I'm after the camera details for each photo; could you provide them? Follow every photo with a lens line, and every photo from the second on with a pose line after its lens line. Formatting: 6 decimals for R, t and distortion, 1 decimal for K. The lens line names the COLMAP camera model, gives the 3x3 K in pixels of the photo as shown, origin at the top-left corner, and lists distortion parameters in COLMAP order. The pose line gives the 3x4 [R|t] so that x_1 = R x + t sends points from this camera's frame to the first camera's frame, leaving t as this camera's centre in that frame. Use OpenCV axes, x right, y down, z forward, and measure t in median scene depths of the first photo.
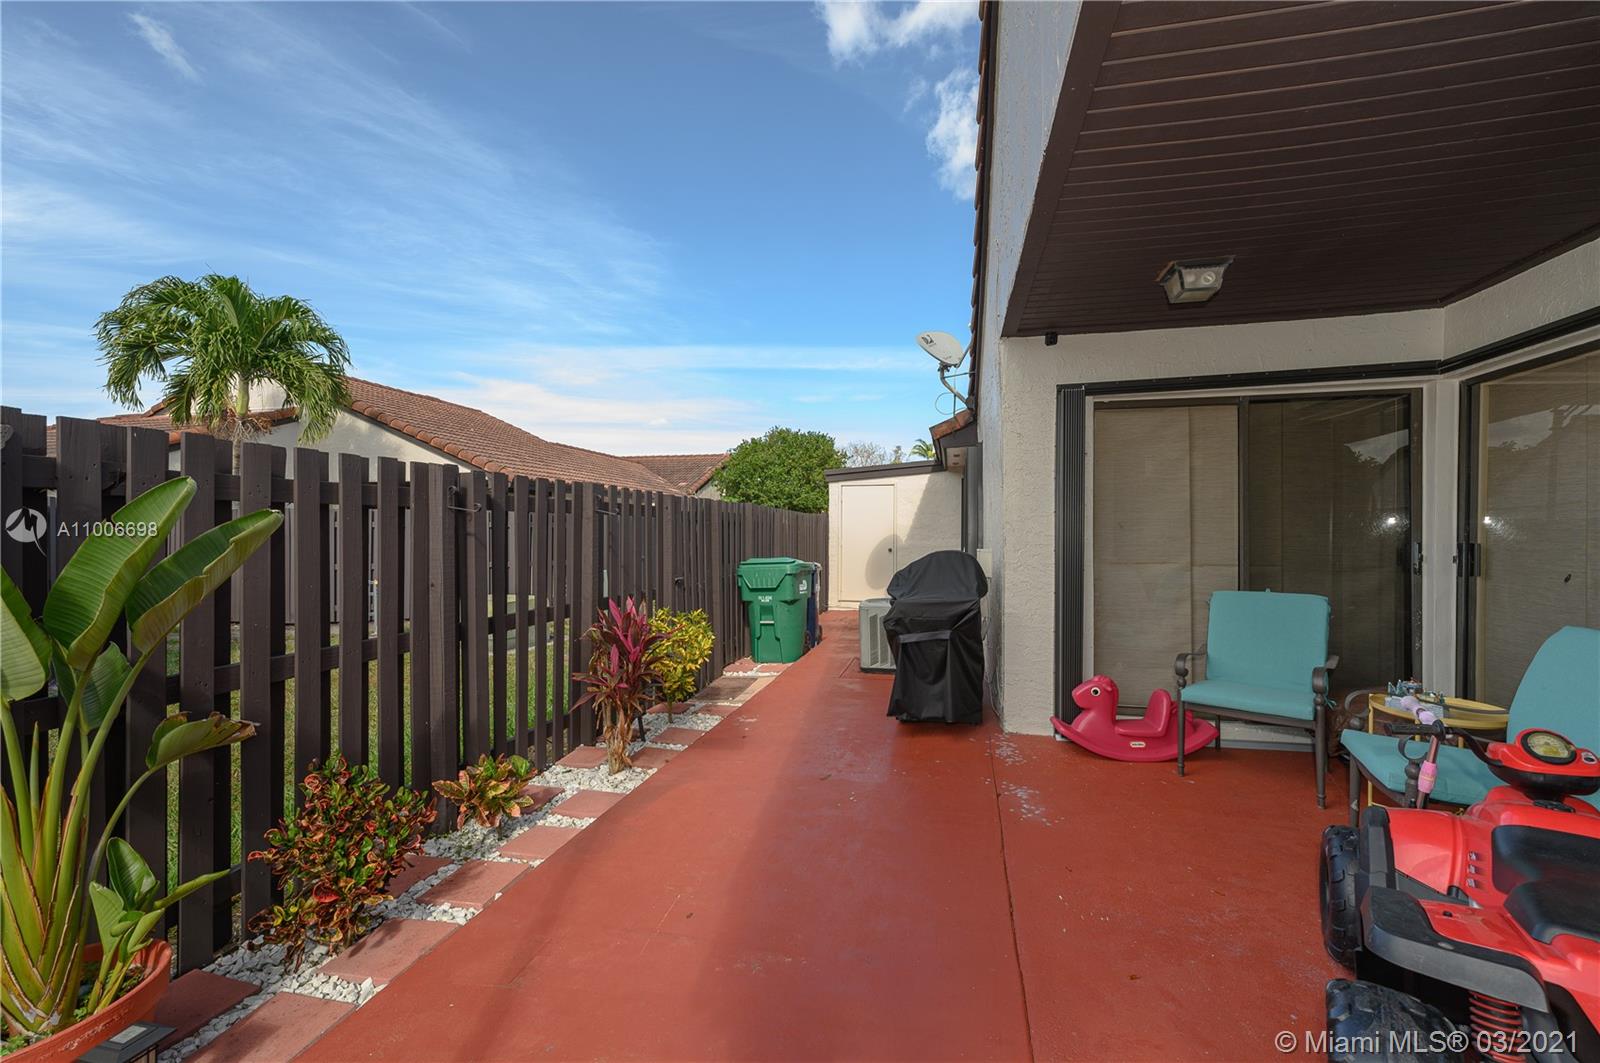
lens RADIAL K [[635.5, 0, 796.6], [0, 635.5, 532.7], [0, 0, 1]] dist [0.000778, -0.000262]
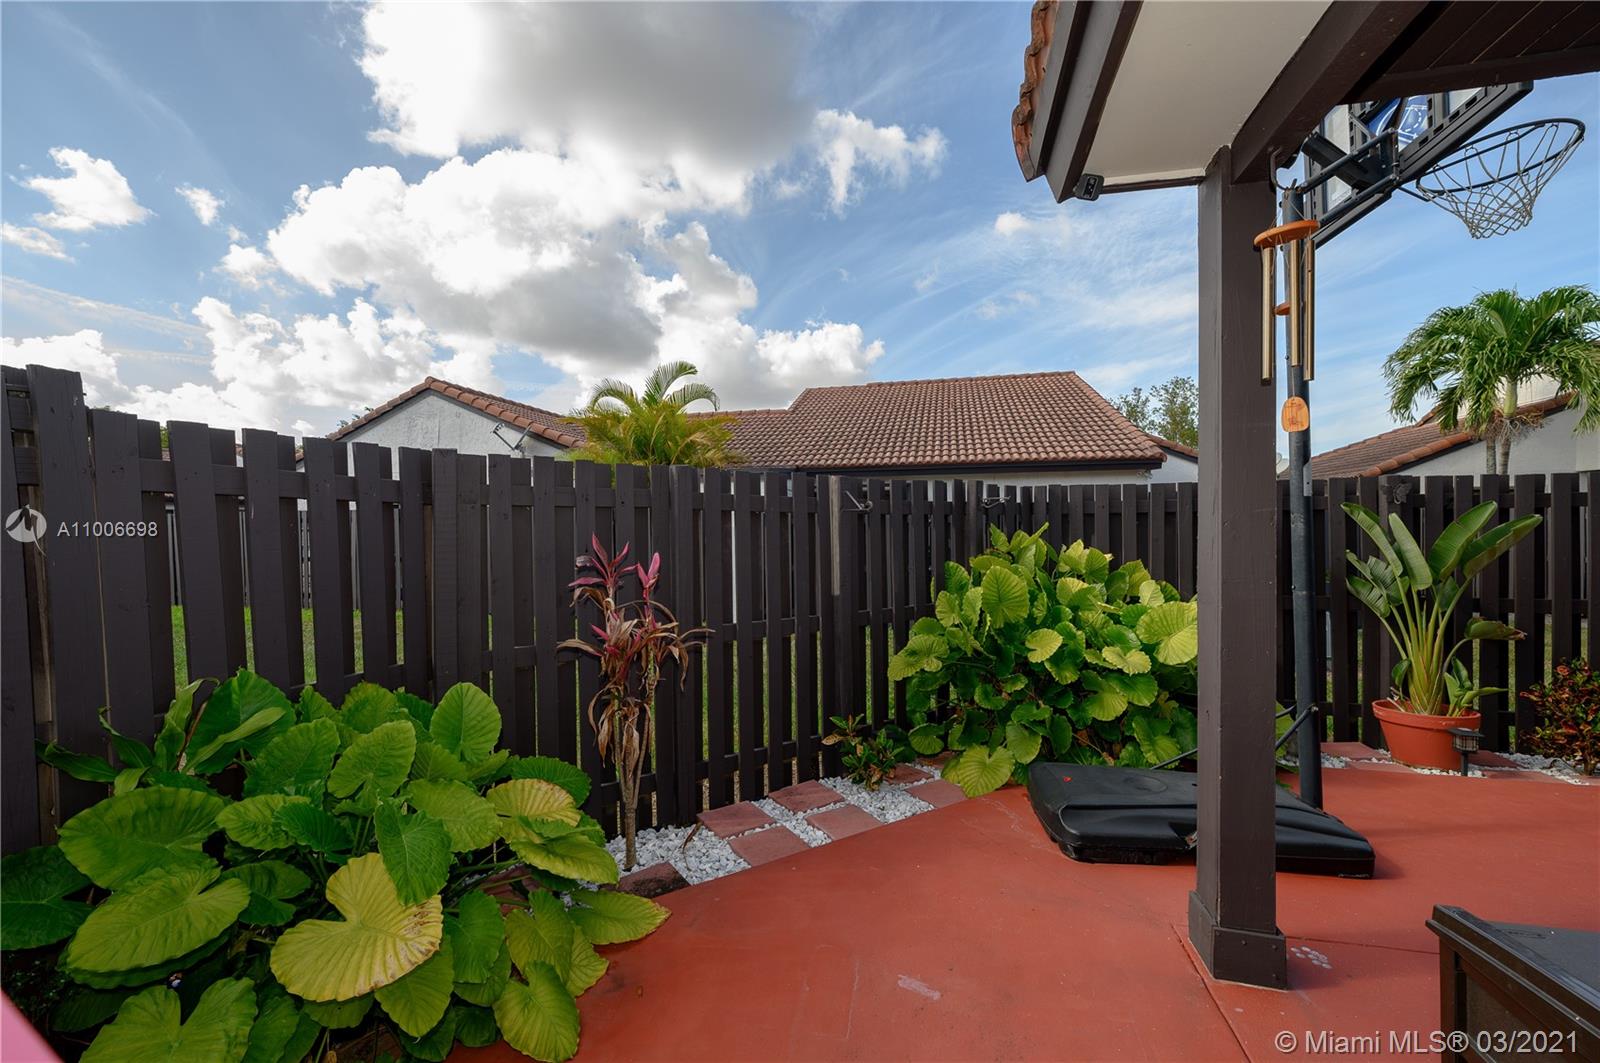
lens RADIAL K [[635.5, 0, 795.4], [0, 635.5, 537.6], [0, 0, 1]] dist [0.000778, -0.000262]
pose [[0.012612, 0.011224, -0.999857, 0.207966], [0.011527, 0.999869, 0.011370, -0.002284], [0.999854, -0.011669, 0.012481, -0.244732]]
